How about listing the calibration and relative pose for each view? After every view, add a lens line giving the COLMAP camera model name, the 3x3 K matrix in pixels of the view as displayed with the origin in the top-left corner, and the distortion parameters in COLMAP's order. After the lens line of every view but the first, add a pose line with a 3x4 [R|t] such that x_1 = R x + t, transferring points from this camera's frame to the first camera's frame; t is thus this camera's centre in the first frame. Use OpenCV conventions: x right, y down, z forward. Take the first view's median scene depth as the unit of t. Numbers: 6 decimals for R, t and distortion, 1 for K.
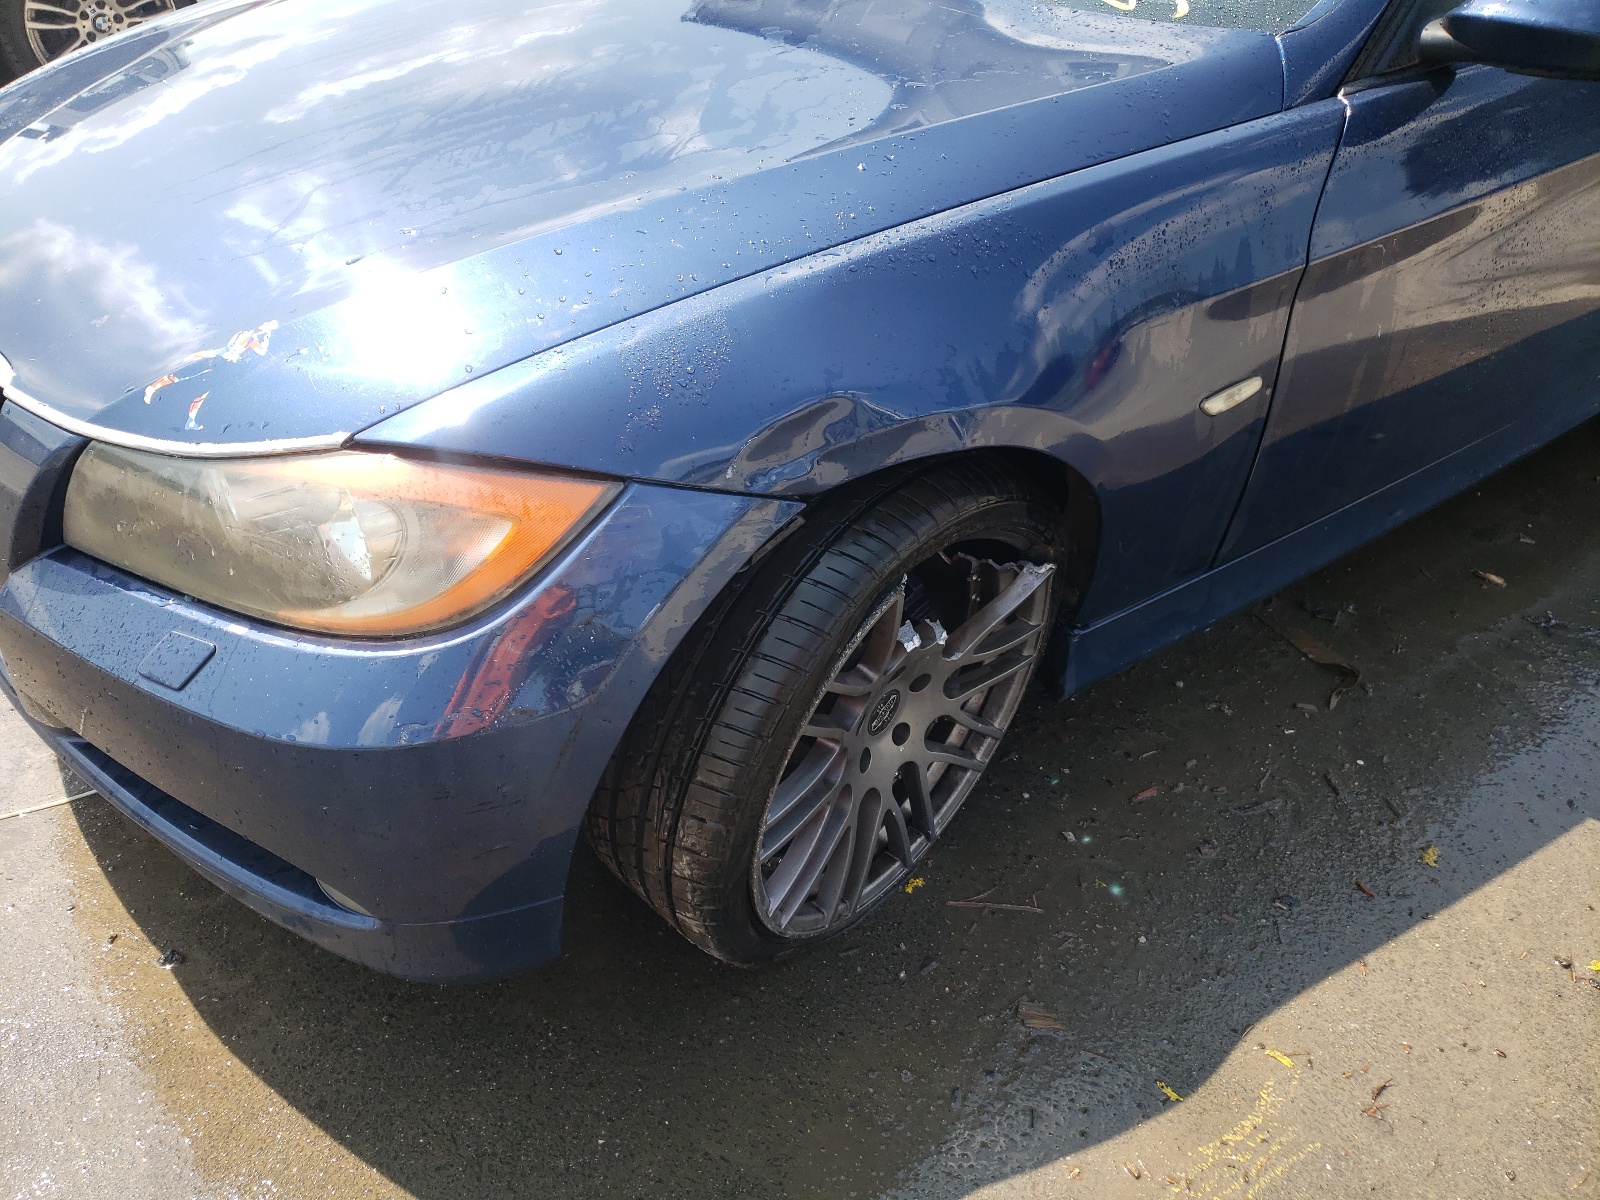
lens RADIAL K [[1257.7, 0, 704.1], [0, 1257.7, 600.1], [0, 0, 1]] dist [-0.001782, -0.025979]
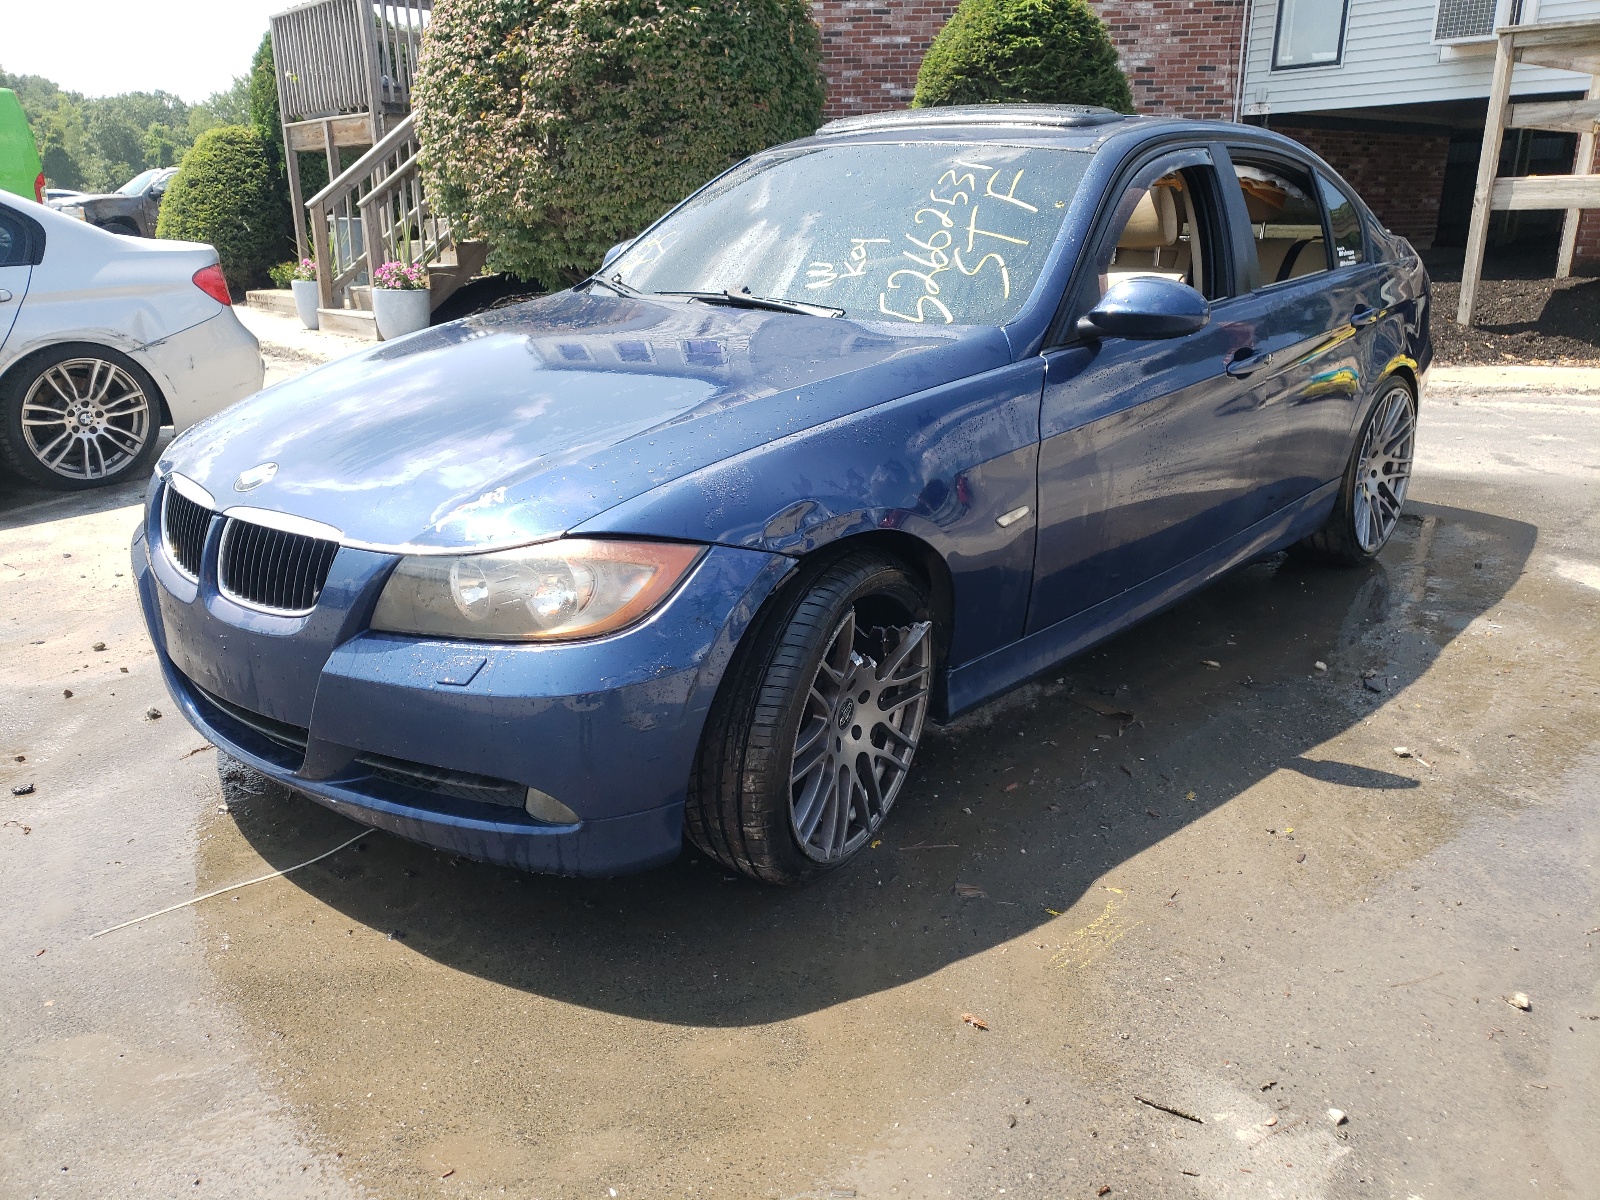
lens RADIAL K [[1257.7, 0, 704.1], [0, 1257.7, 600.1], [0, 0, 1]] dist [-0.001782, -0.025979]
pose [[0.988303, -0.079839, 0.129935, -0.243693], [0.113095, 0.955273, -0.273246, 0.378604], [-0.102308, 0.284745, 0.953128, -0.594595]]
